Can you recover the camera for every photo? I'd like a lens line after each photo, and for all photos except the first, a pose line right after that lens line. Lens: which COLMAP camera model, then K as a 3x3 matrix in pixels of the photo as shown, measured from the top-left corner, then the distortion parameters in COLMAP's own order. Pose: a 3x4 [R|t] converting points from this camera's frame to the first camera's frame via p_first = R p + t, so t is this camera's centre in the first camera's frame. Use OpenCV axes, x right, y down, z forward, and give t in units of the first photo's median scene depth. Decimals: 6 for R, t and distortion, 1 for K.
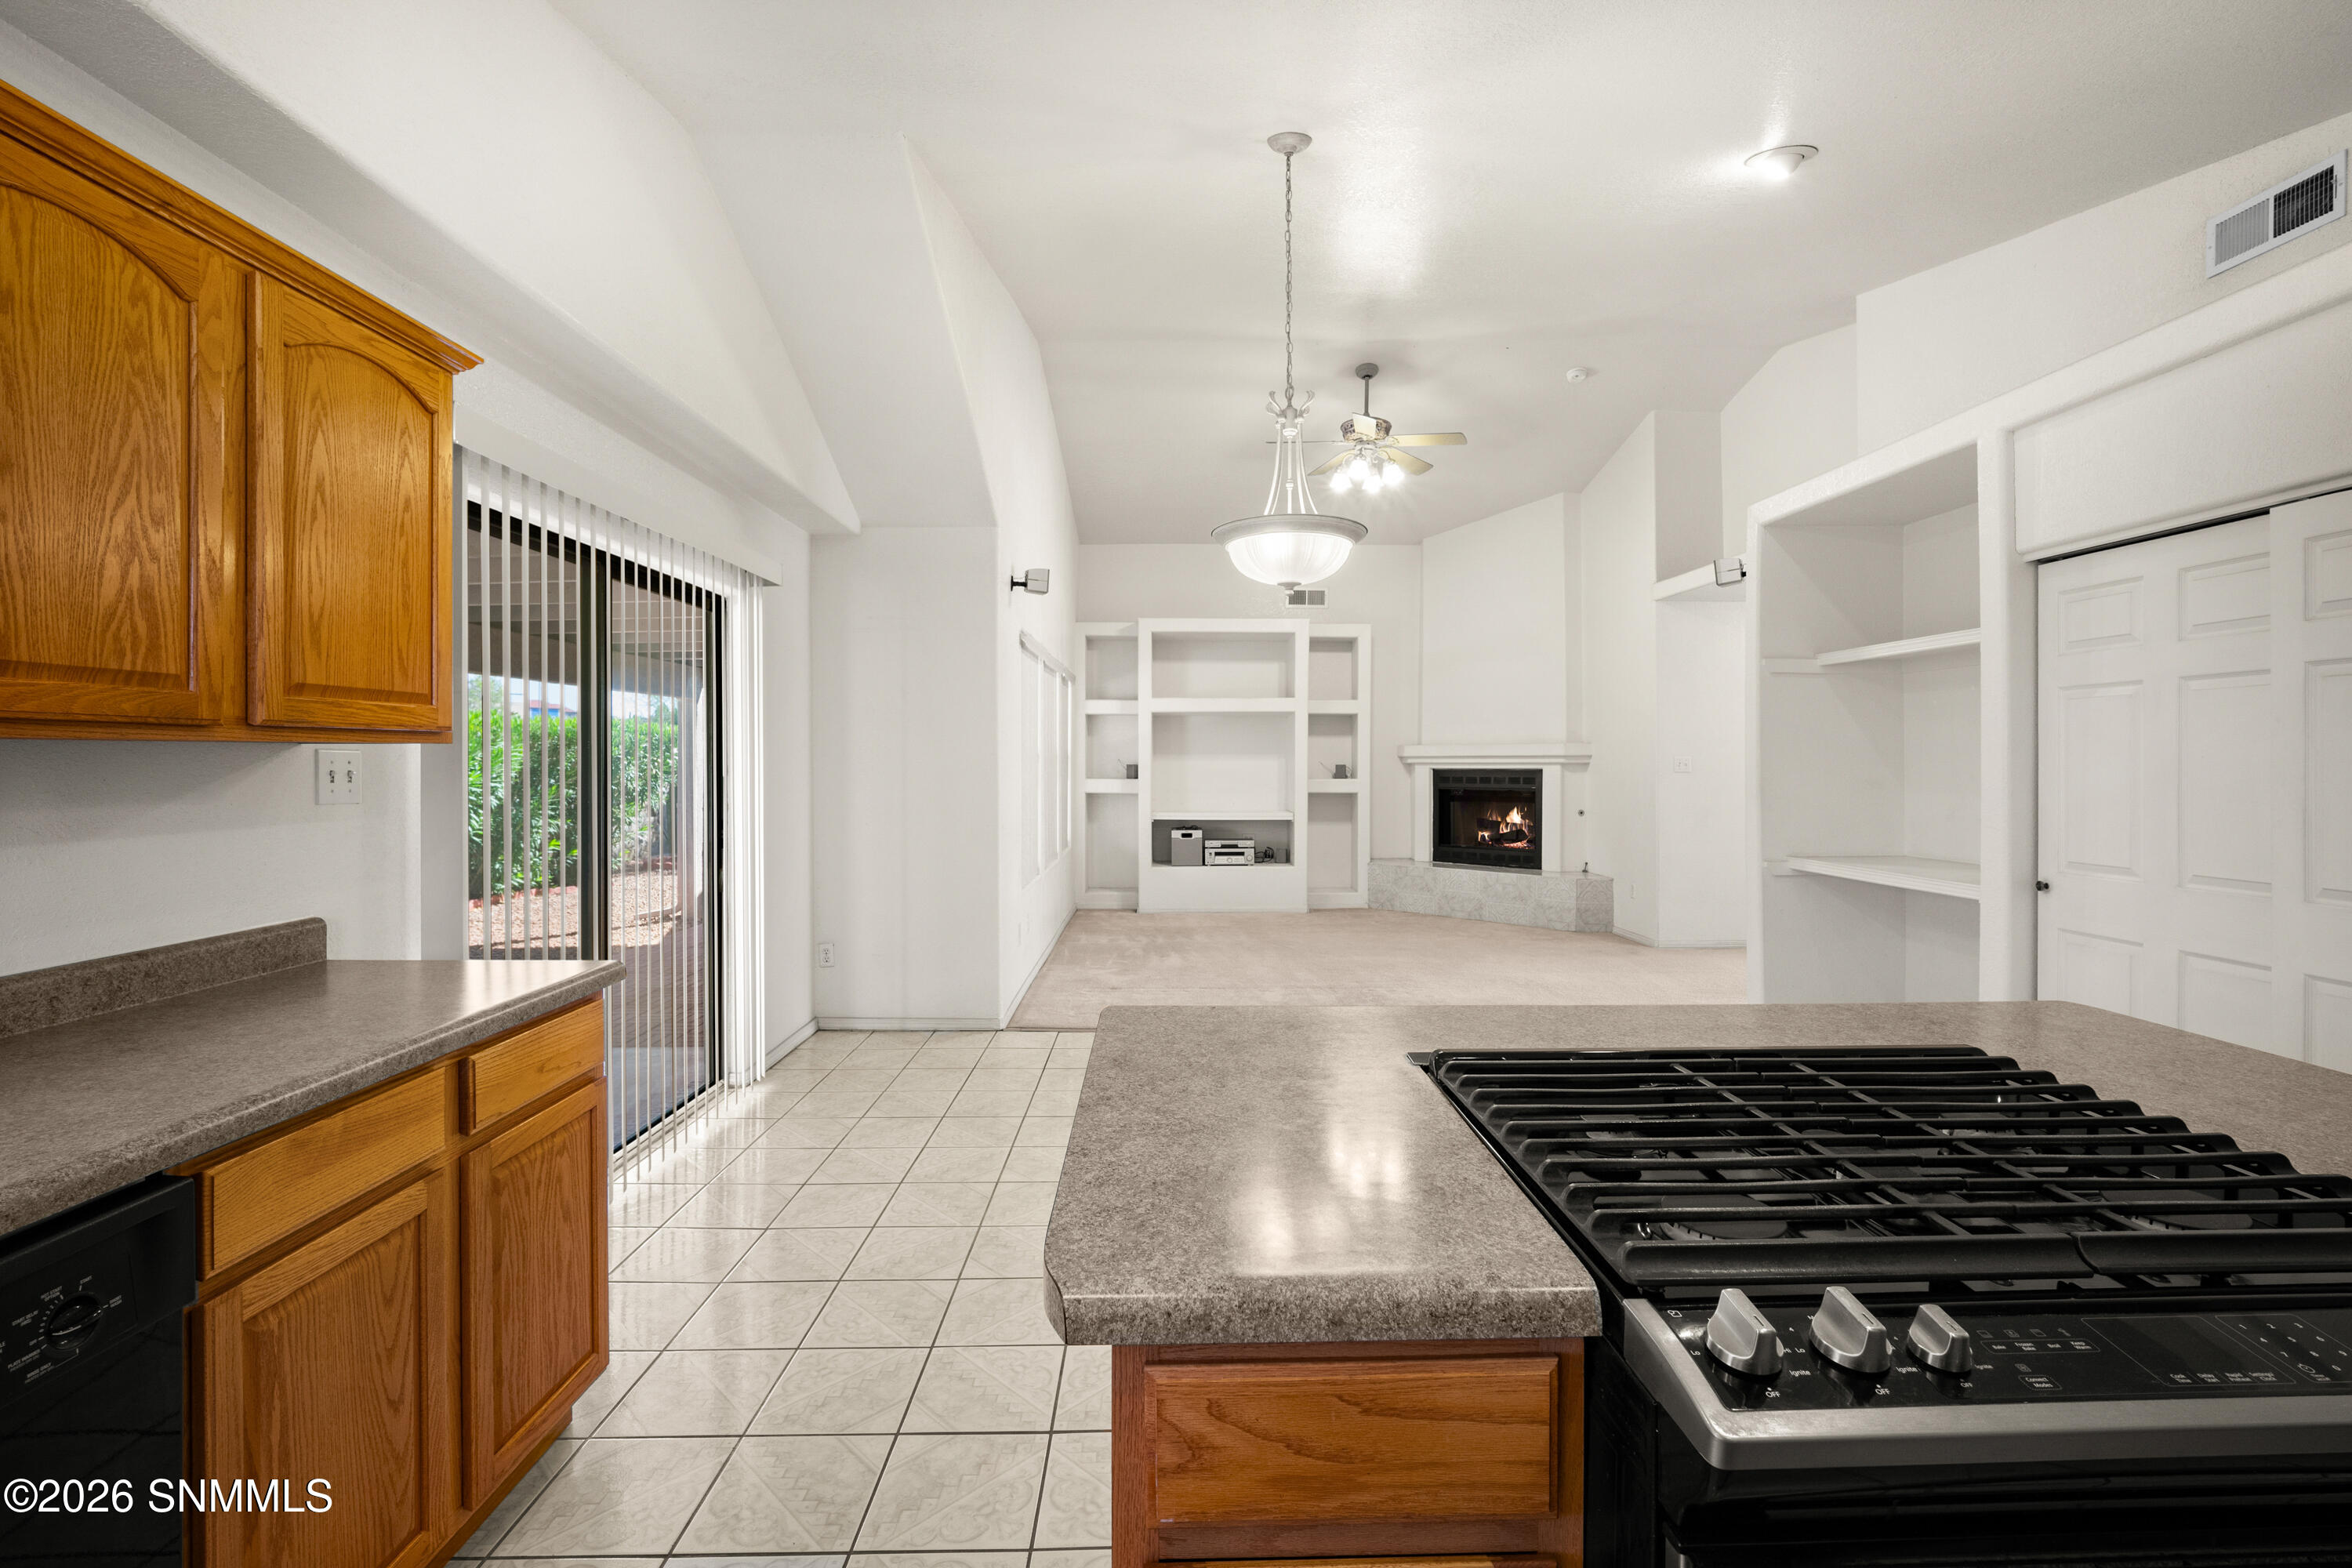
lens RADIAL K [[1042.3, 0, 1191.0], [0, 1042.3, 768.1], [0, 0, 1]] dist [-0.009634, 0.002827]
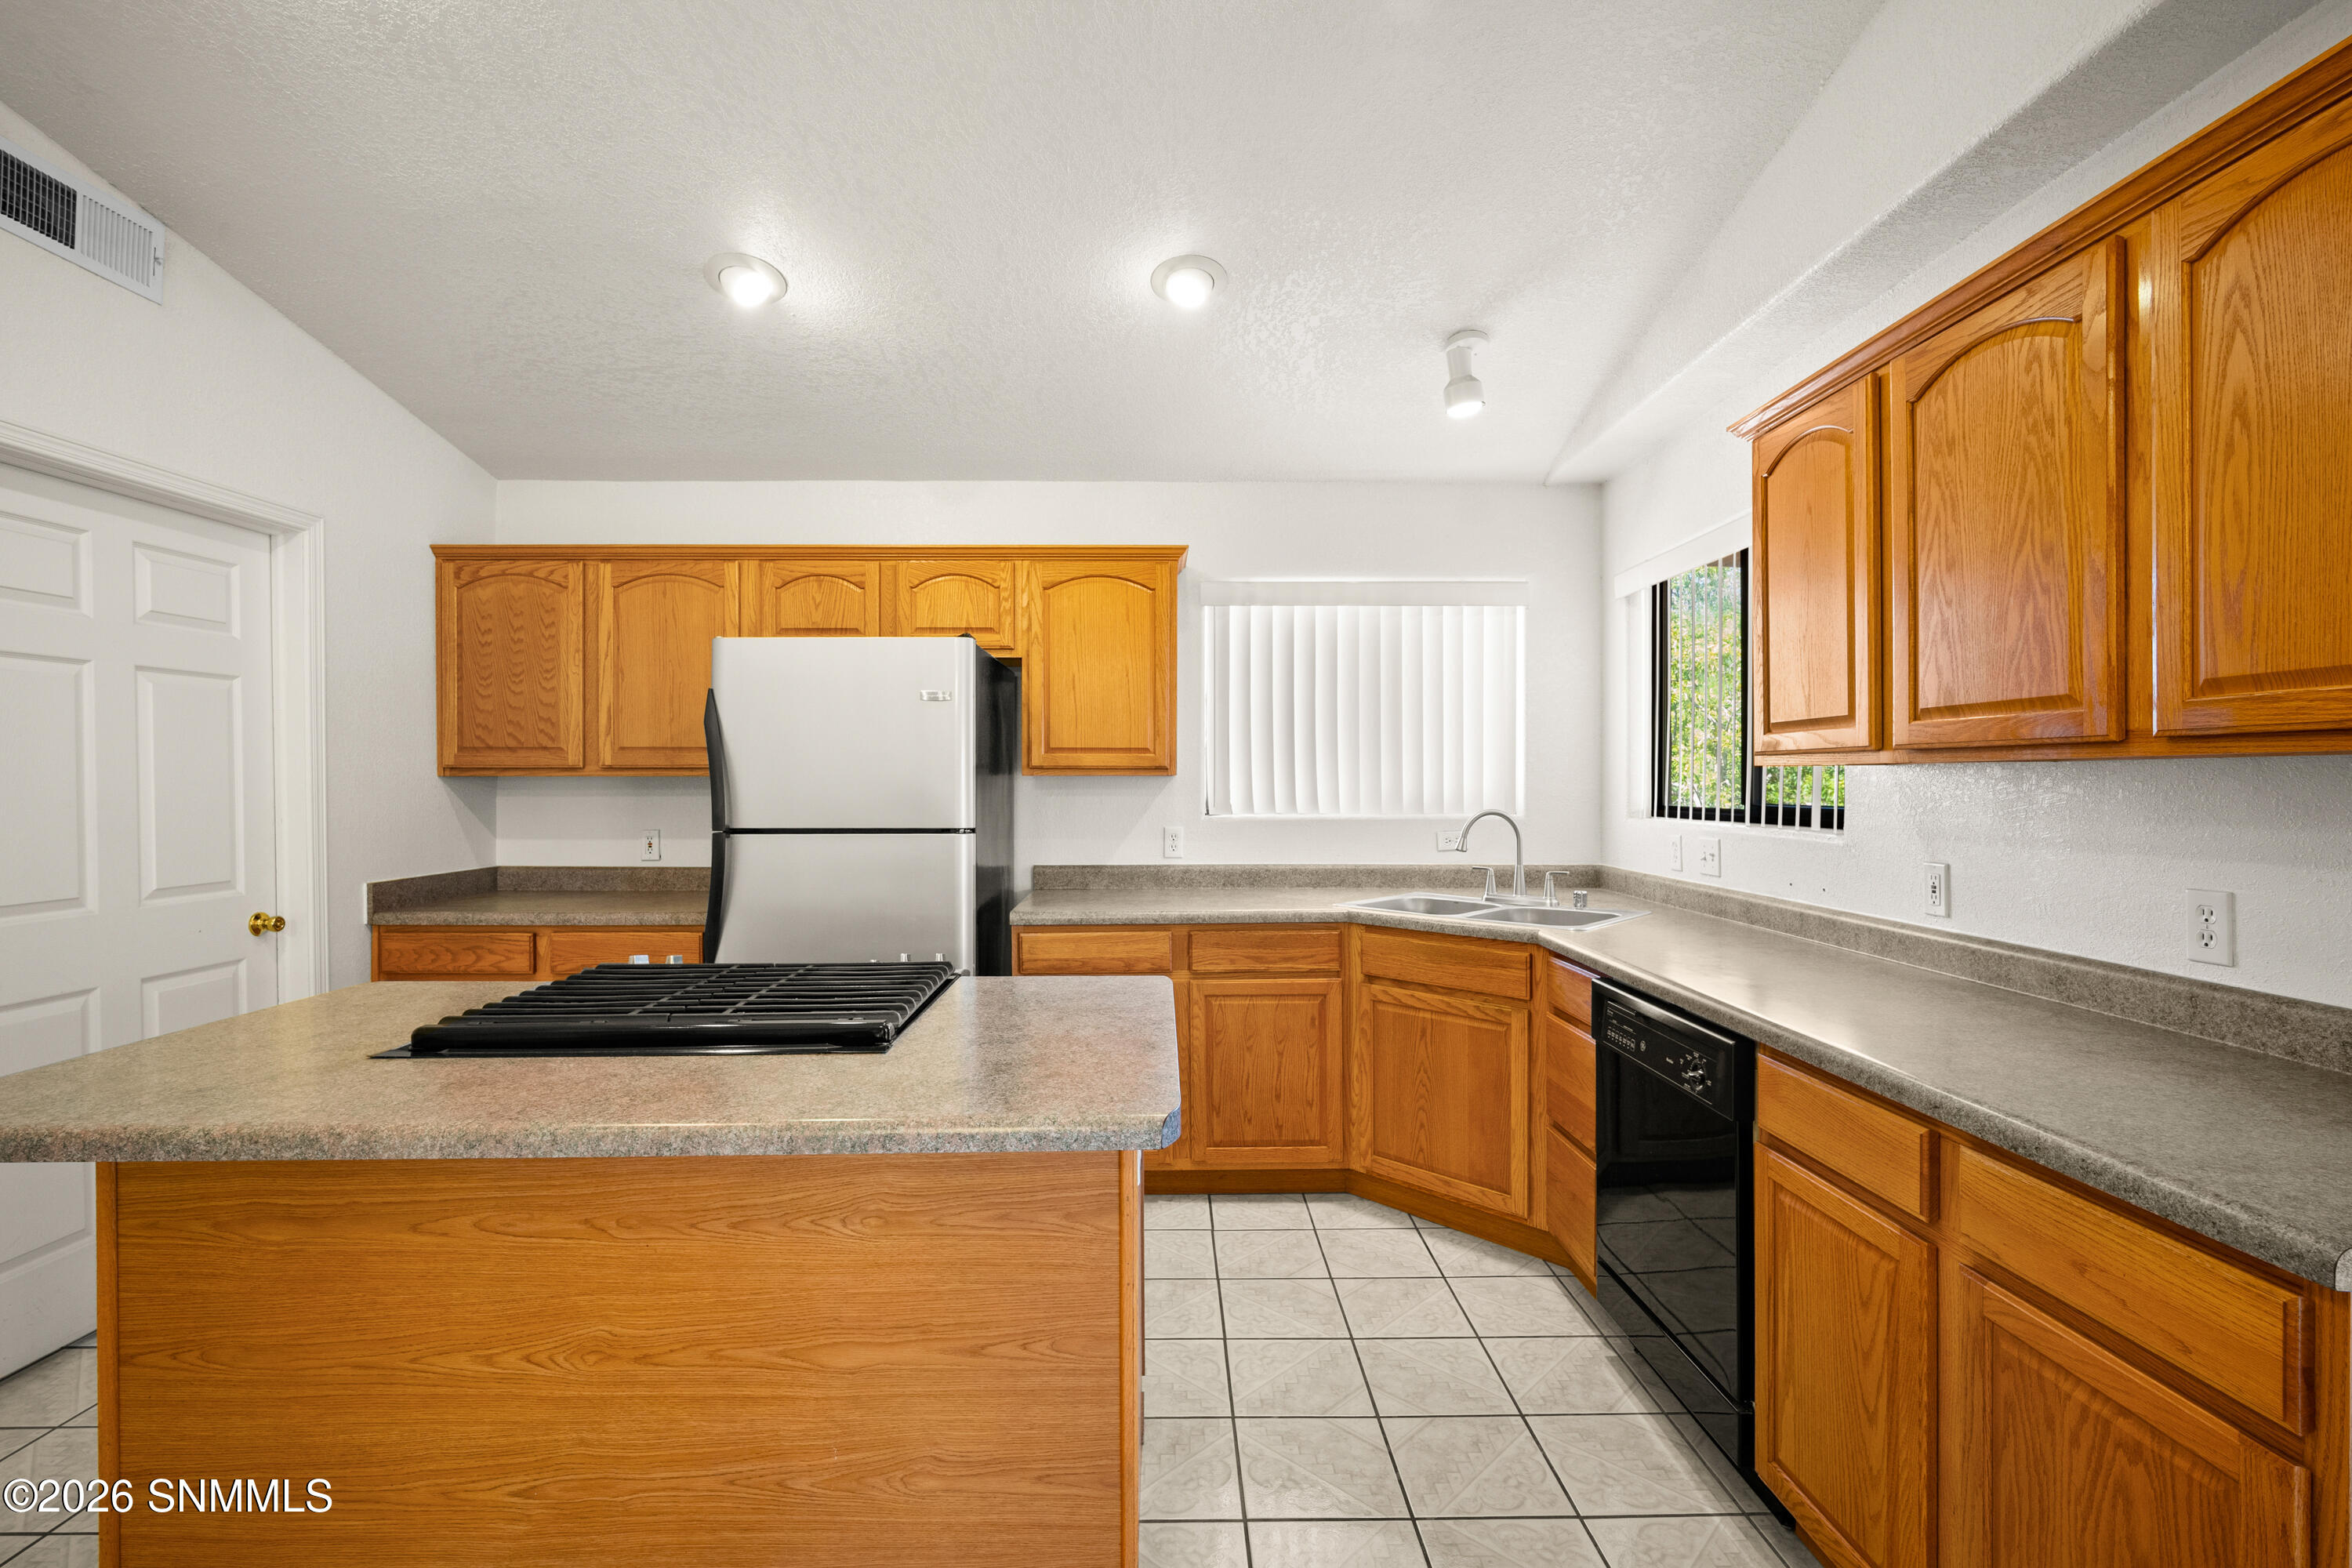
lens RADIAL K [[1042.3, 0, 1185.3], [0, 1042.3, 782.7], [0, 0, 1]] dist [-0.009634, 0.002827]
pose [[-0.999982, 0.005544, 0.002244, -0.040310], [0.005565, 0.999937, 0.009769, -0.007047], [-0.002190, 0.009781, -0.999950, 0.781331]]
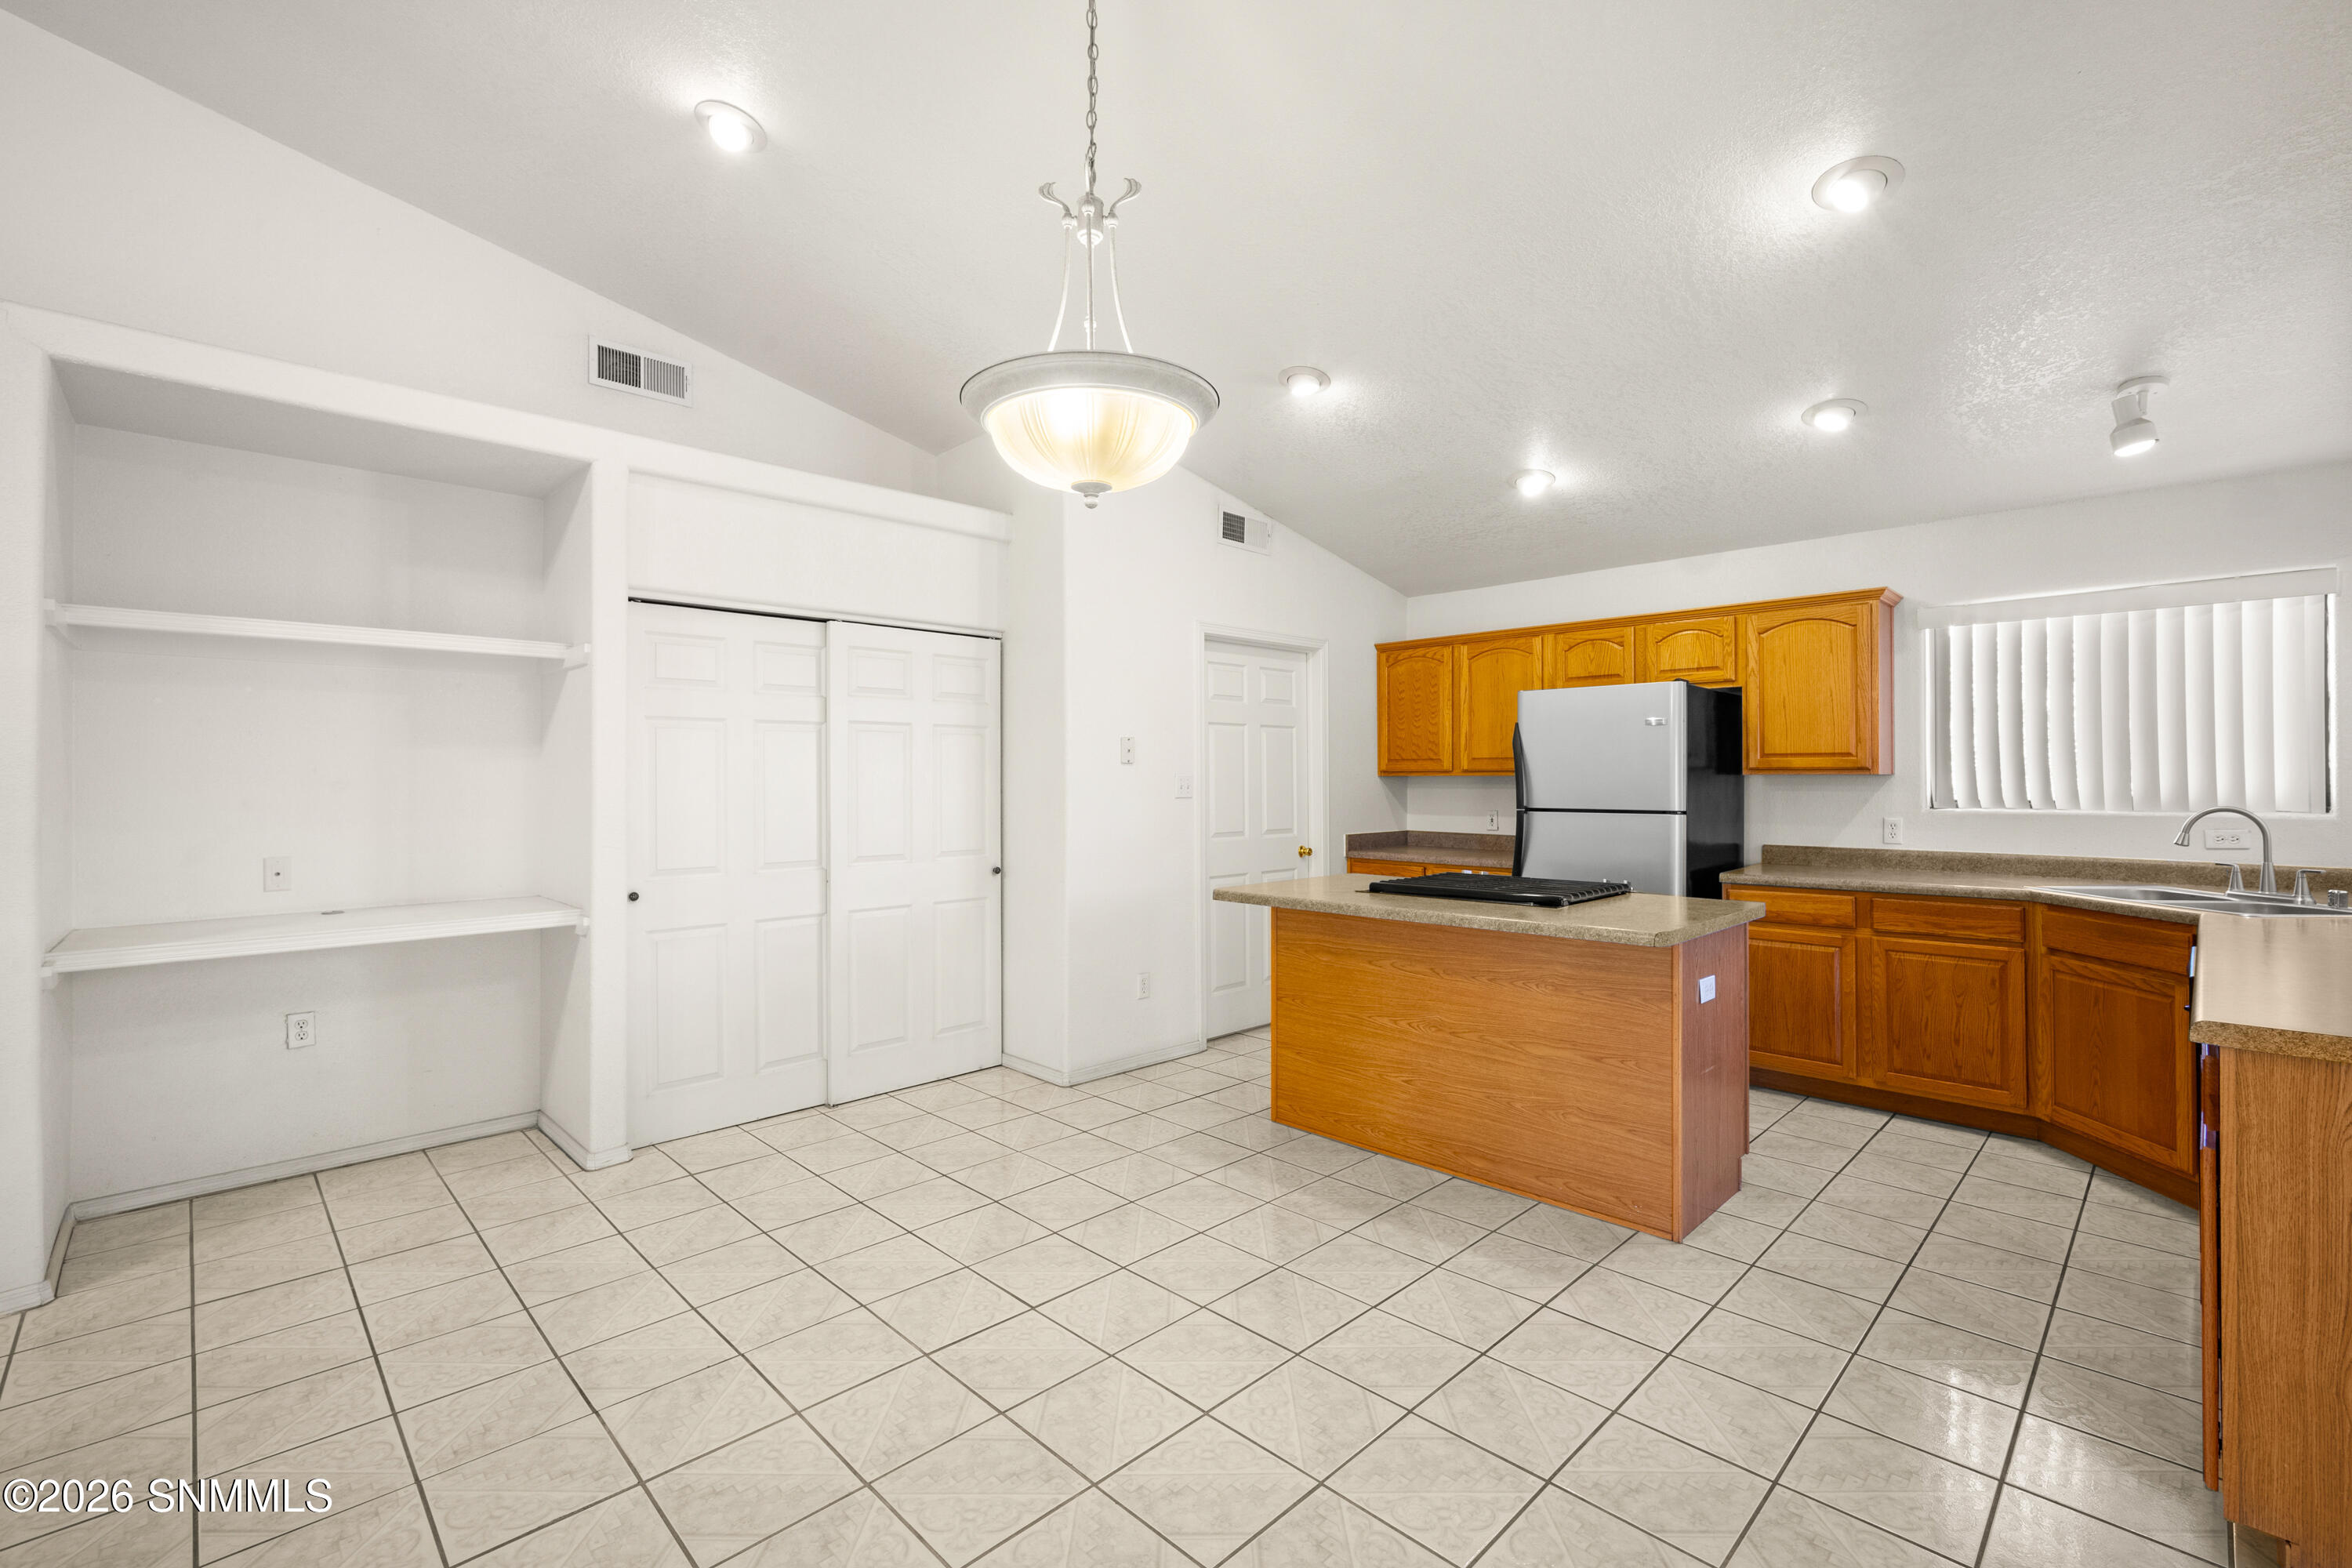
lens RADIAL K [[1042.3, 0, 1177.7], [0, 1042.3, 765.2], [0, 0, 1]] dist [-0.009634, 0.002827]
pose [[-0.684756, 0.015633, 0.728605, -0.079553], [0.007414, 0.999868, -0.014485, -0.006629], [-0.728735, -0.004517, -0.684781, 0.835537]]
